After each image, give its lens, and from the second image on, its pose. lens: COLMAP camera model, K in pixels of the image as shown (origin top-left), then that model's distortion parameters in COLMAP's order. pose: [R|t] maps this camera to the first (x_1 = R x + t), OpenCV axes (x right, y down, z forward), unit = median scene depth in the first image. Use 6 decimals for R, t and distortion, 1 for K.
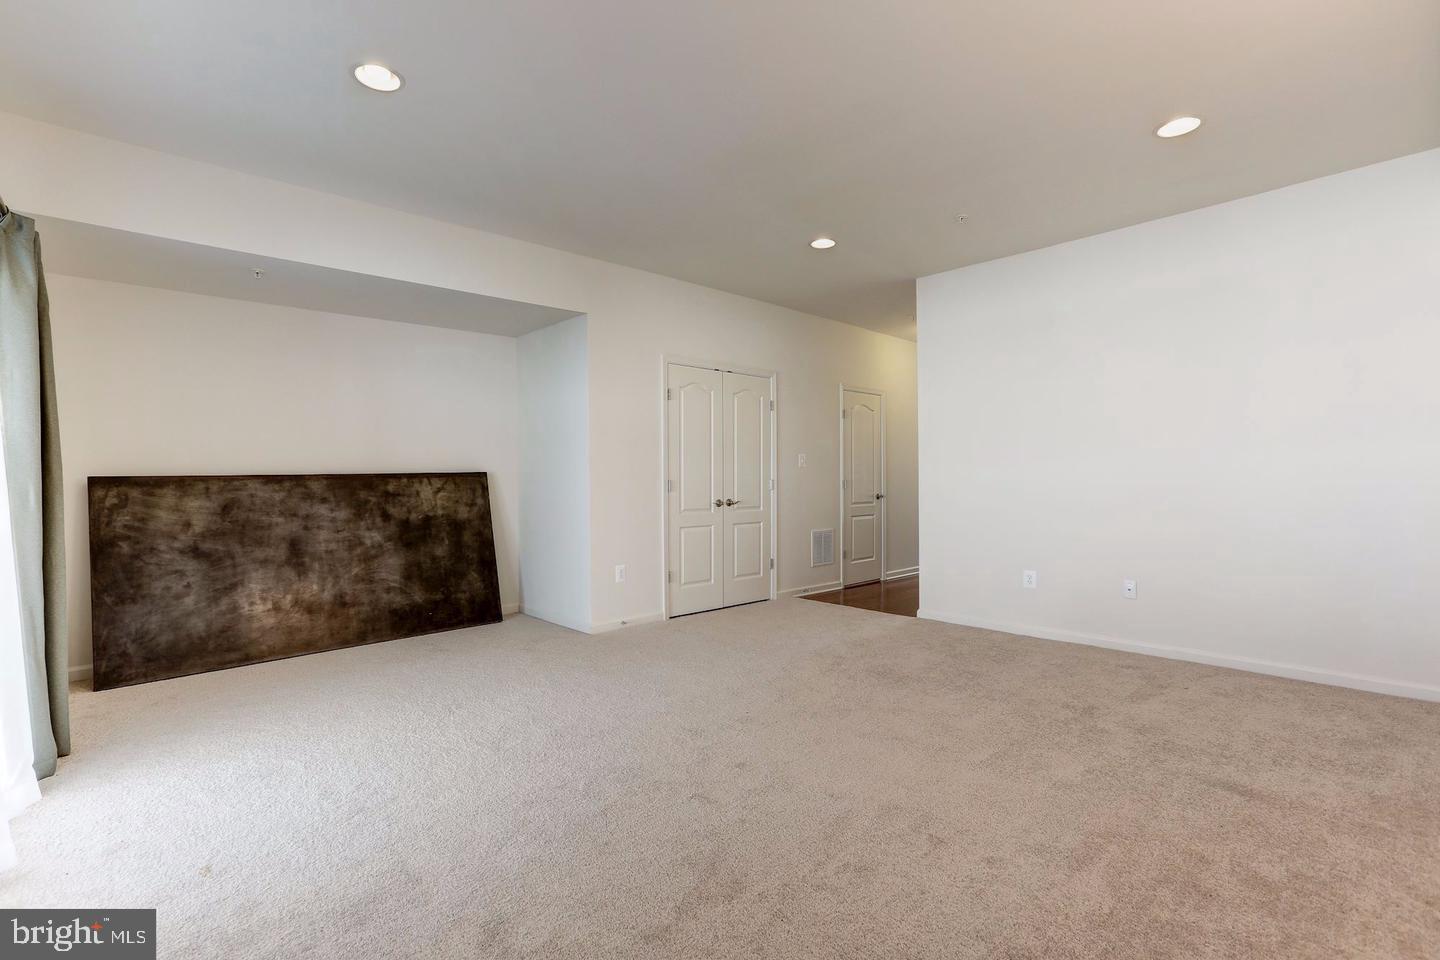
lens RADIAL K [[660.3, 0, 719.5], [0, 660.3, 490.4], [0, 0, 1]] dist [-0.012309, 0.012363]
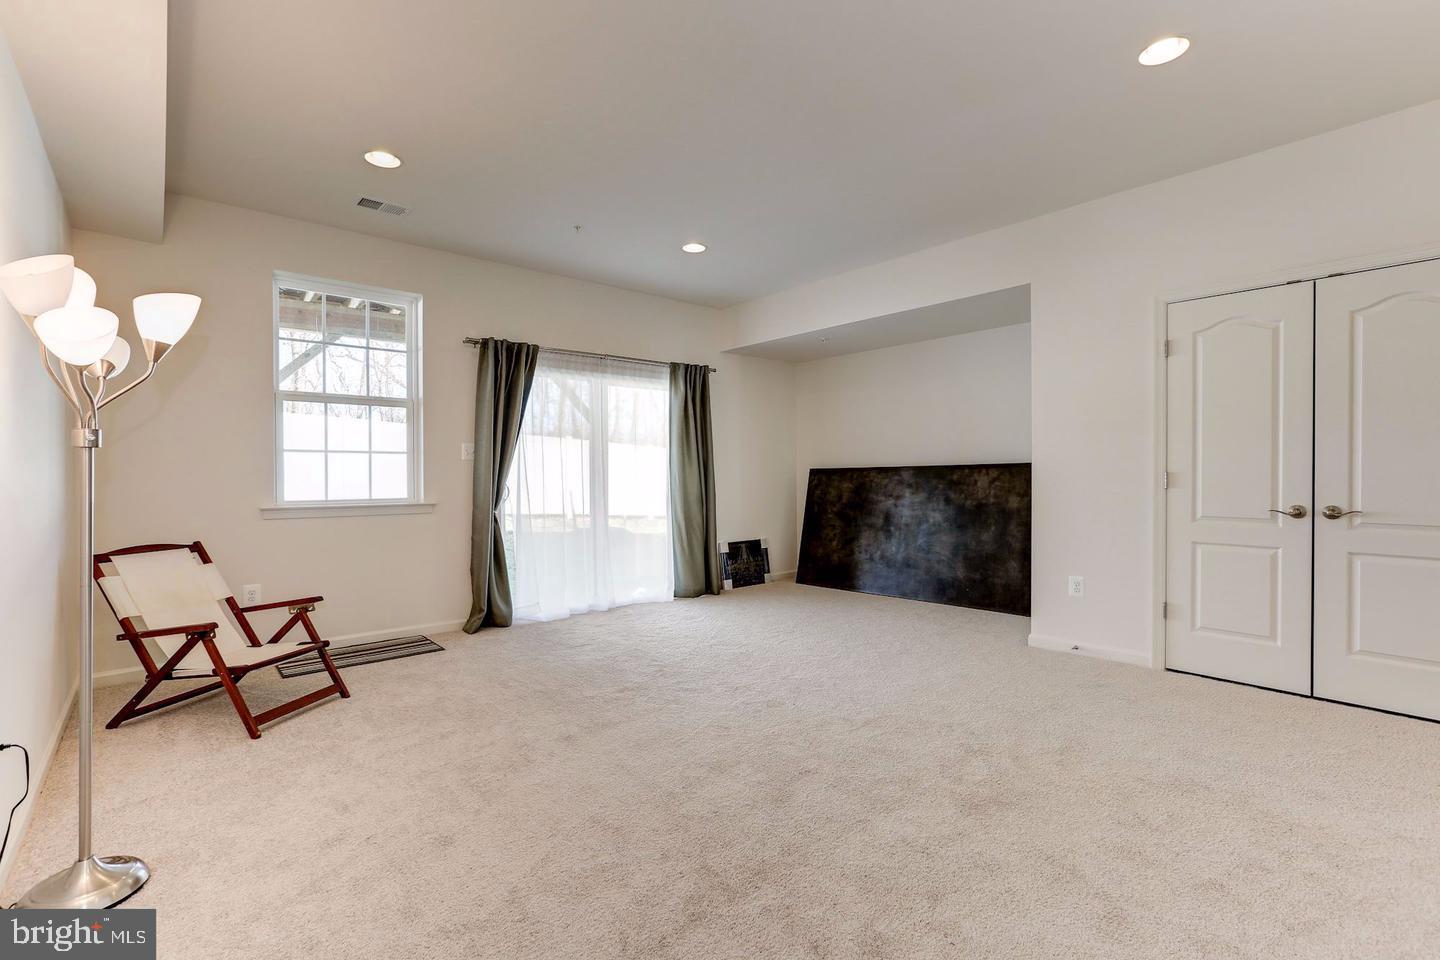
lens RADIAL K [[660.3, 0, 731.4], [0, 660.3, 475.1], [0, 0, 1]] dist [-0.012309, 0.012363]
pose [[0.003431, 0.009667, -0.999947, 0.703956], [-0.014342, 0.999851, 0.009617, -0.013749], [0.999891, 0.014309, 0.003569, 0.612741]]
